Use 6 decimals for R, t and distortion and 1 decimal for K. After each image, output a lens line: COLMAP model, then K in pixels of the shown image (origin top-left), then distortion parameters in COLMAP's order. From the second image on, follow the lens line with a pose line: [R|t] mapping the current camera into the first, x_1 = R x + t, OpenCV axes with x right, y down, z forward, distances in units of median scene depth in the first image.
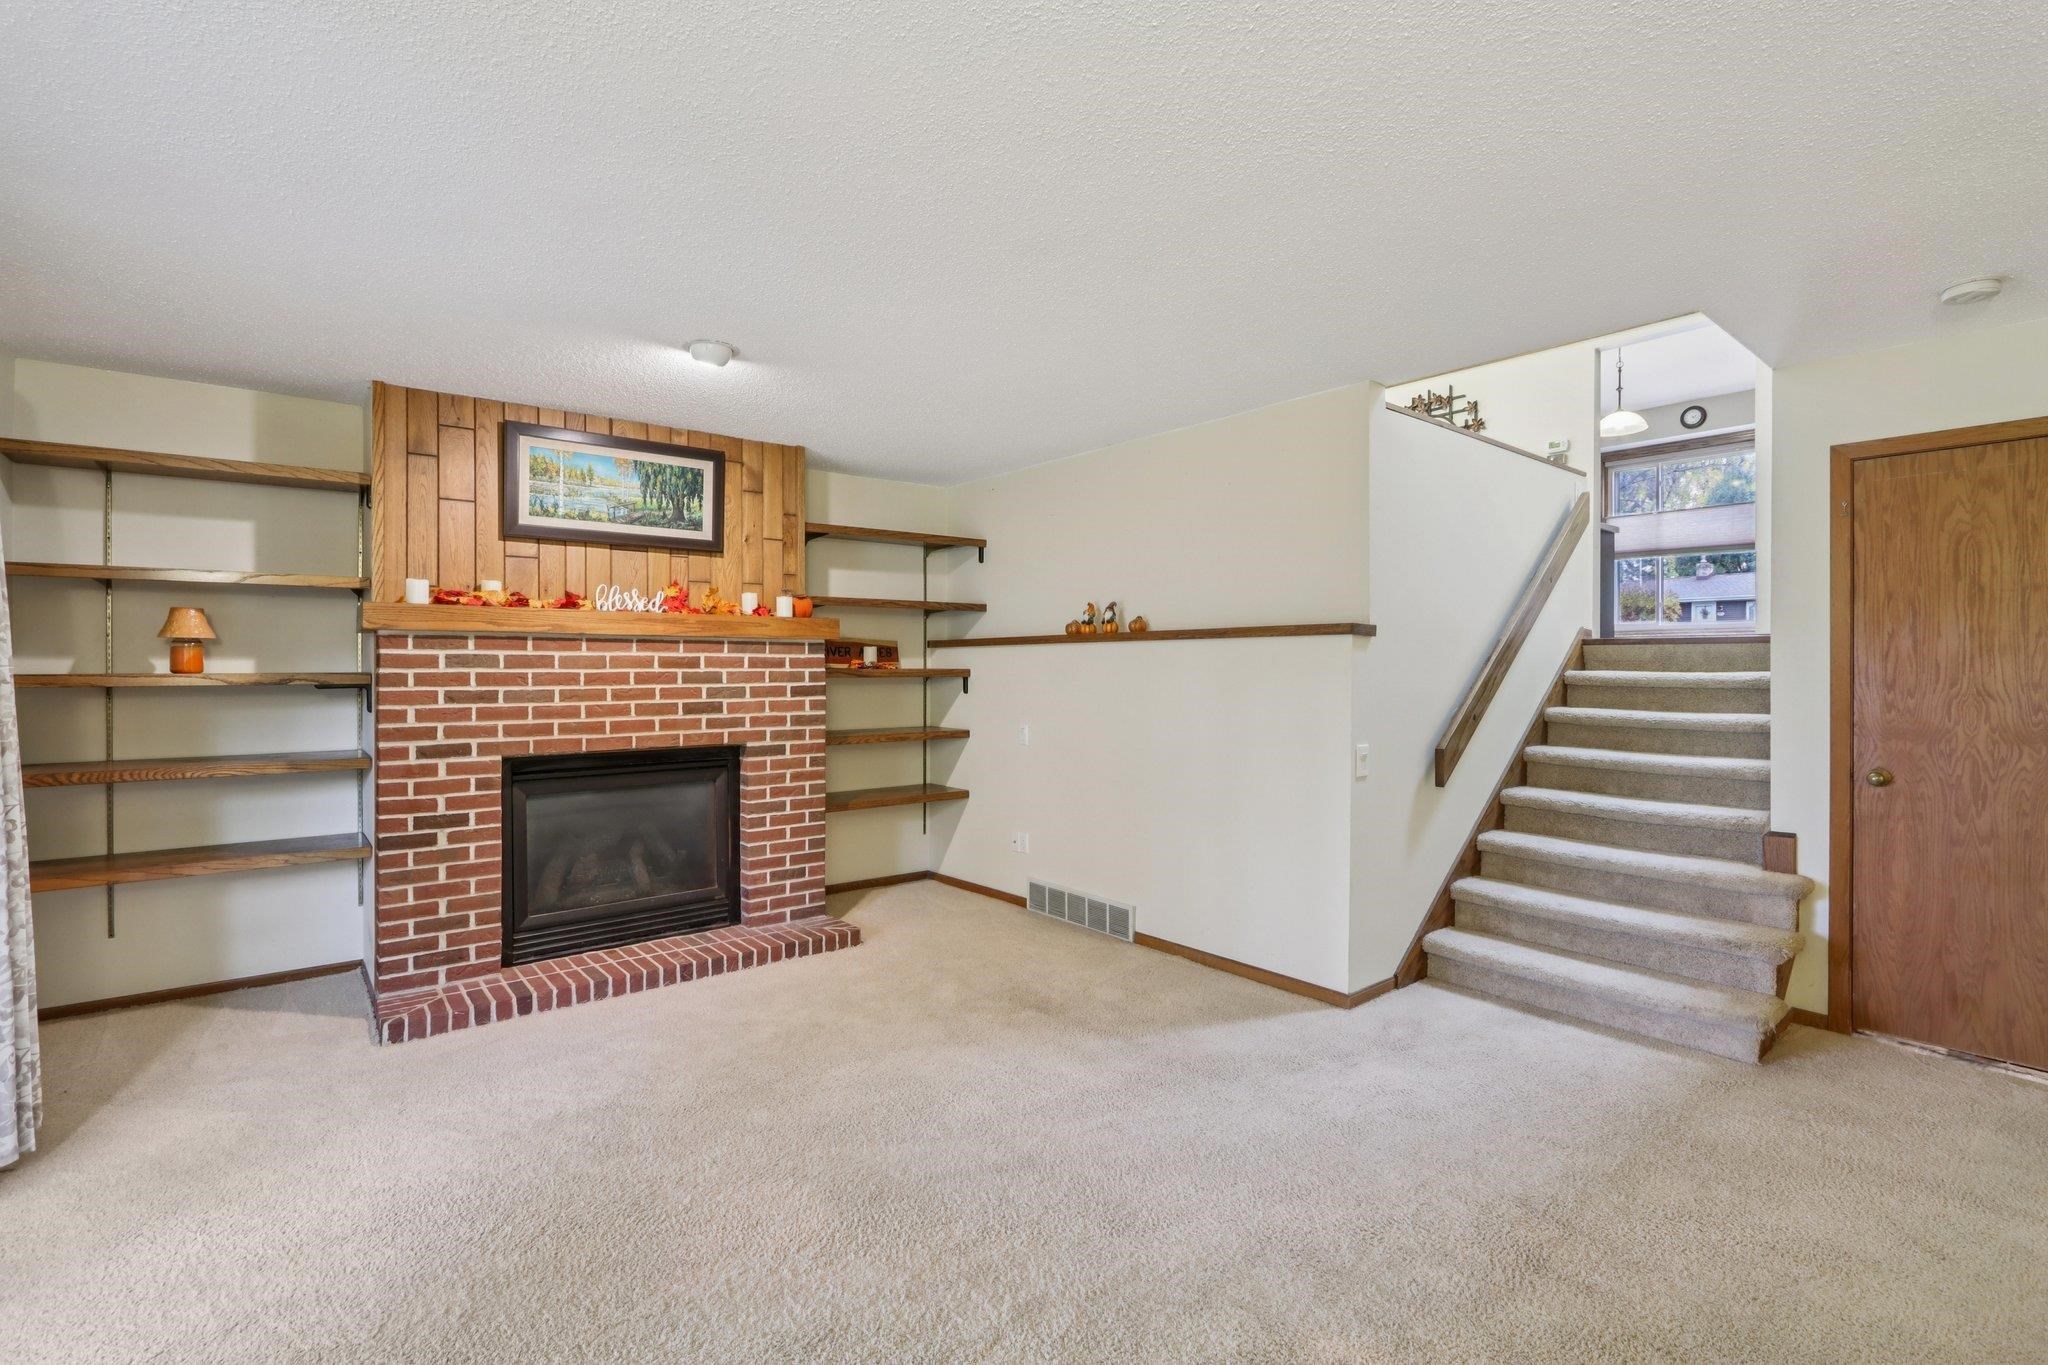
lens RADIAL K [[953.4, 0, 1023.7], [0, 953.4, 671.9], [0, 0, 1]] dist [-0.001598, 0.000343]
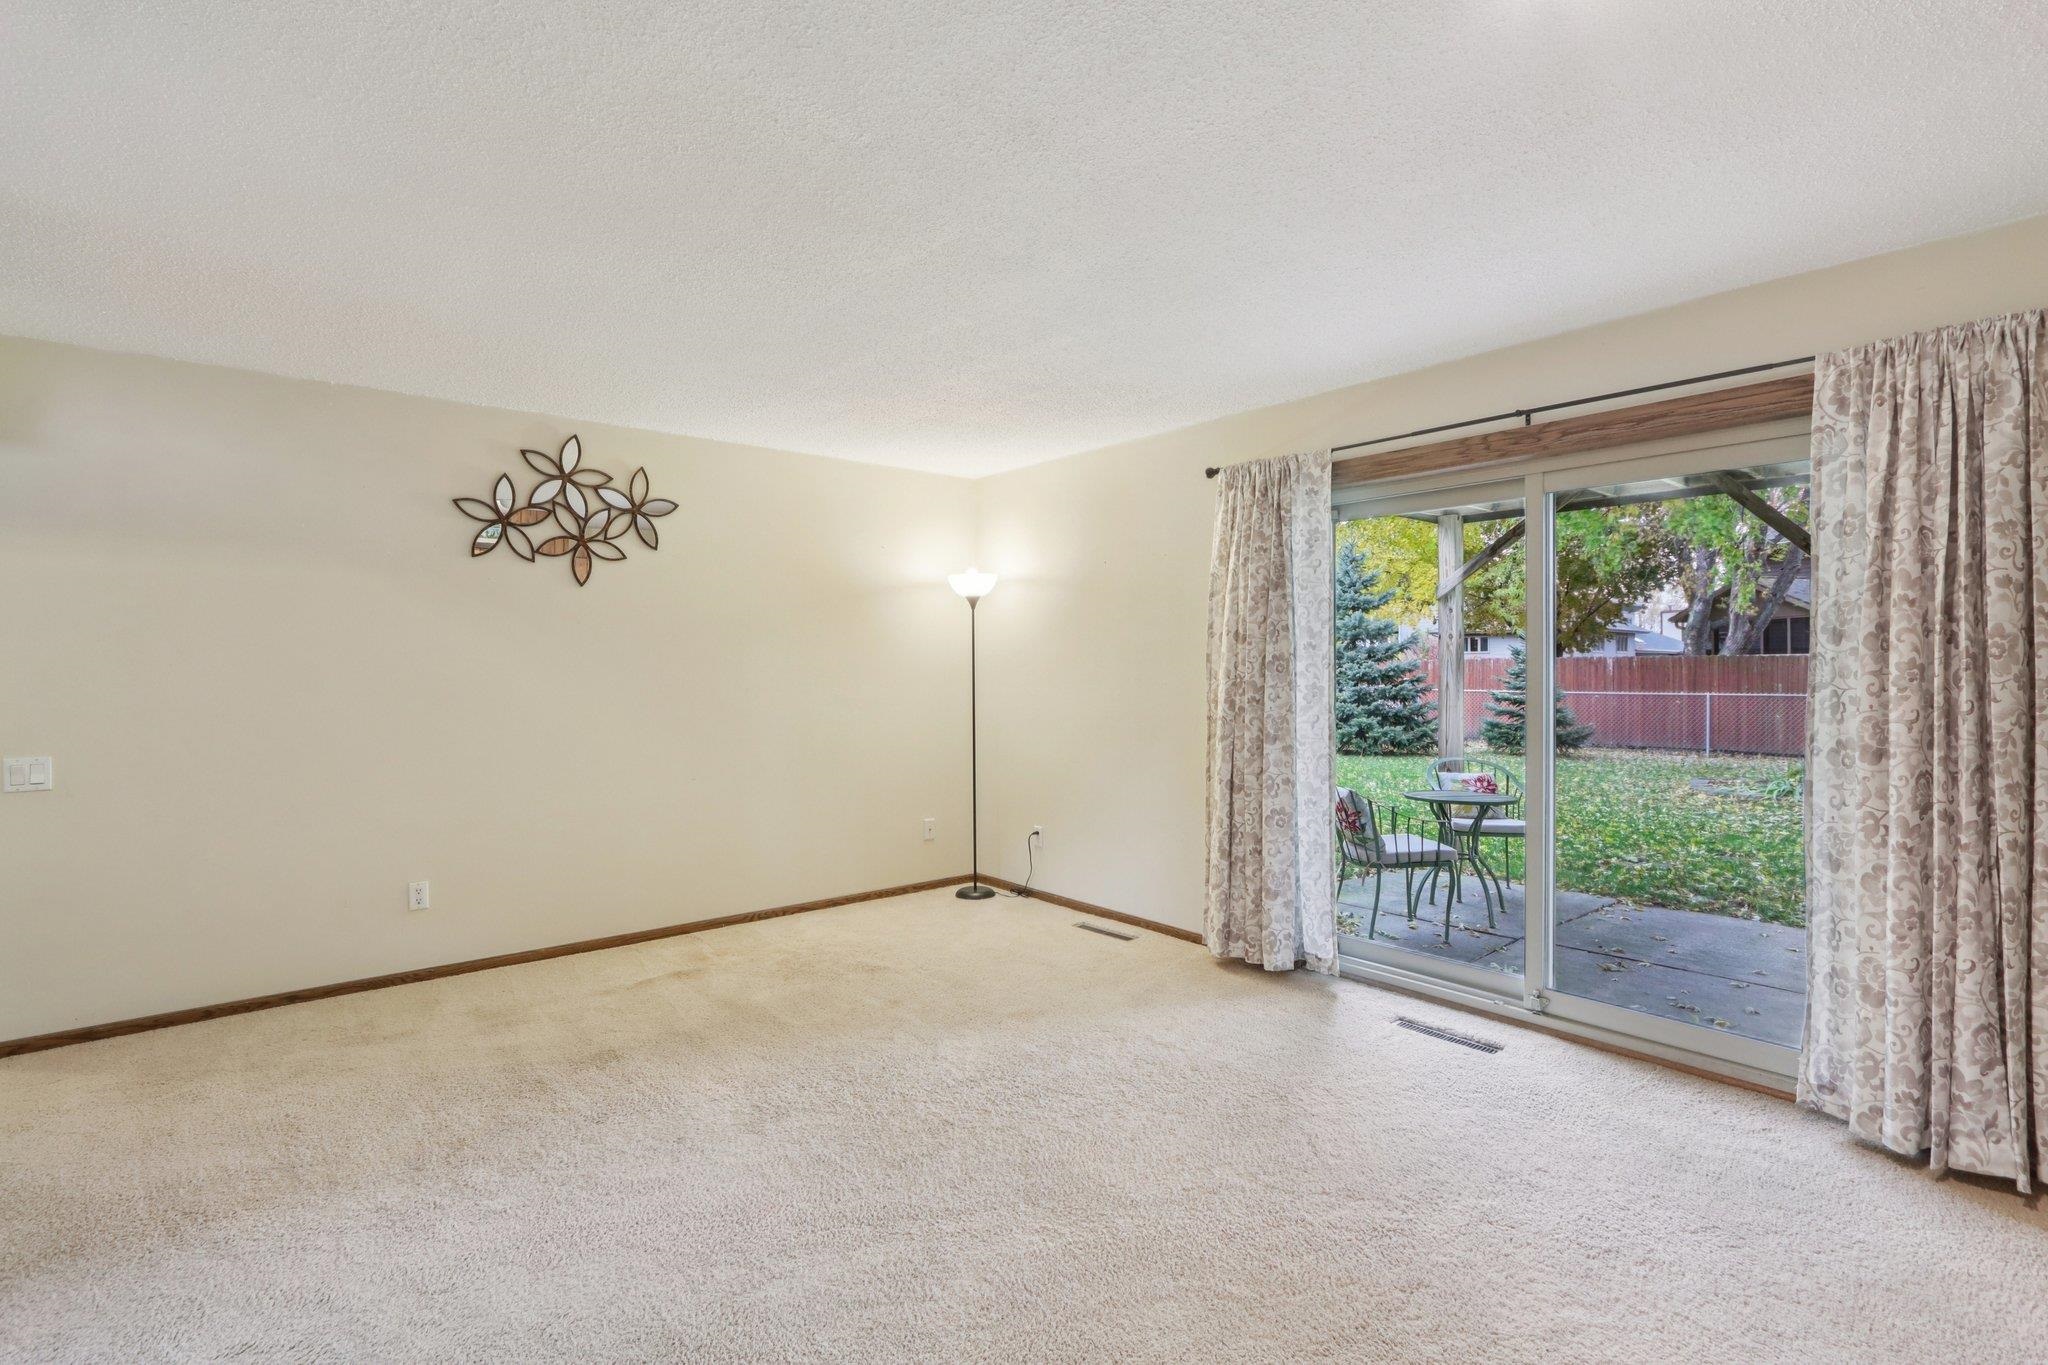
lens RADIAL K [[953.4, 0, 1023.7], [0, 953.4, 671.9], [0, 0, 1]] dist [-0.001598, 0.000343]
pose [[-0.999703, 0.001307, -0.024344, -0.066540], [0.001079, 0.999955, 0.009405, -0.001715], [0.024355, 0.009376, -0.999659, 1.147008]]
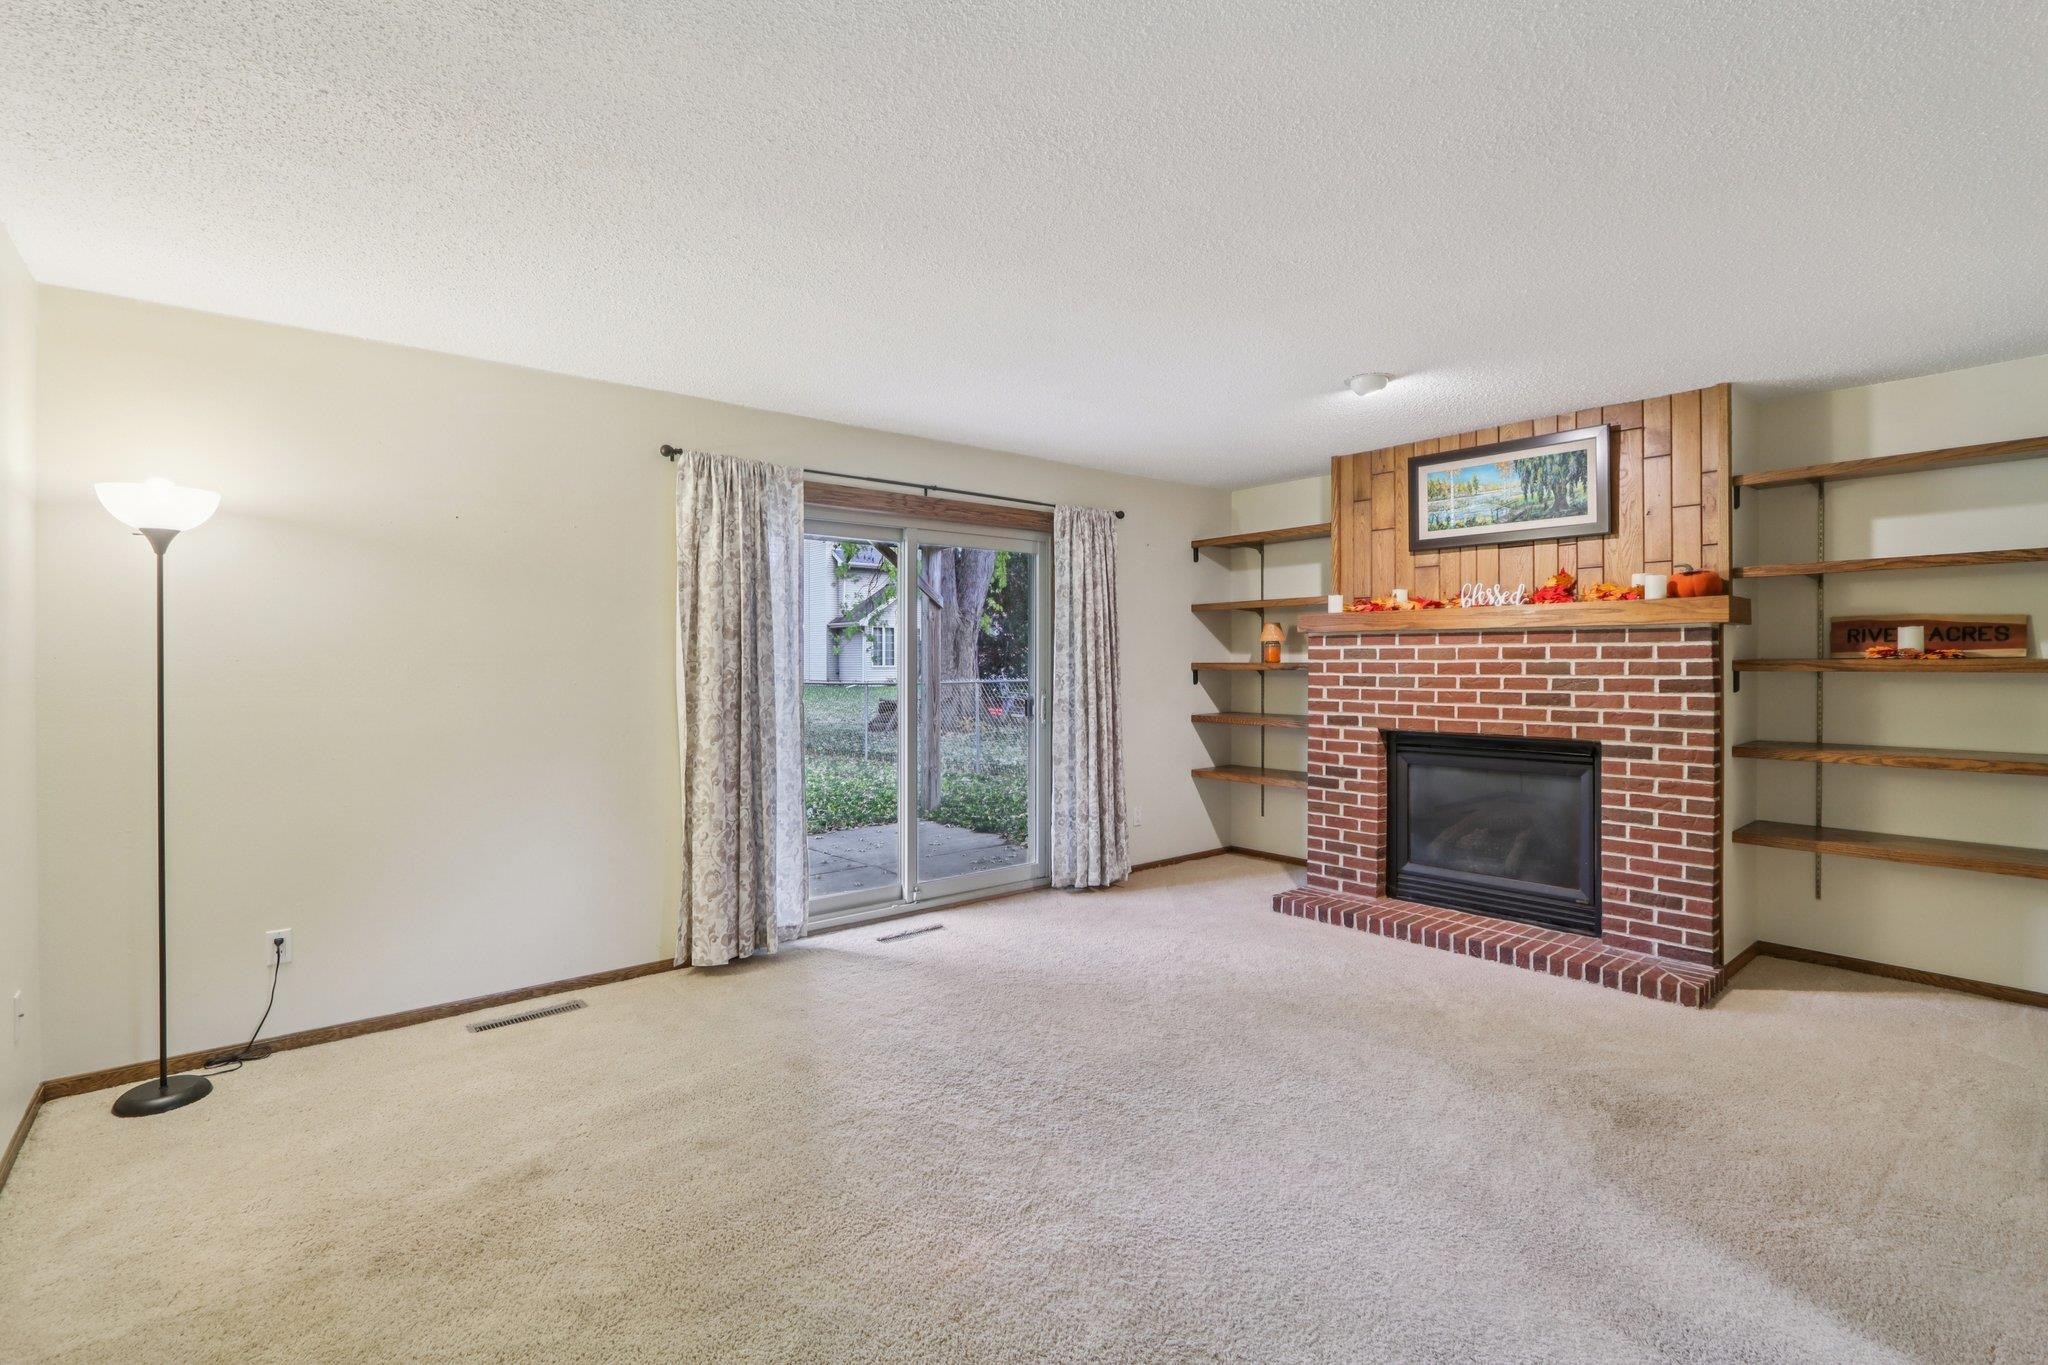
lens RADIAL K [[953.4, 0, 1023.7], [0, 953.4, 671.9], [0, 0, 1]] dist [-0.001598, 0.000343]
pose [[0.019703, 0.010983, -0.999746, 0.649743], [-0.002704, 0.999937, 0.010932, 0.000233], [0.999802, 0.002488, 0.019731, 0.456183]]
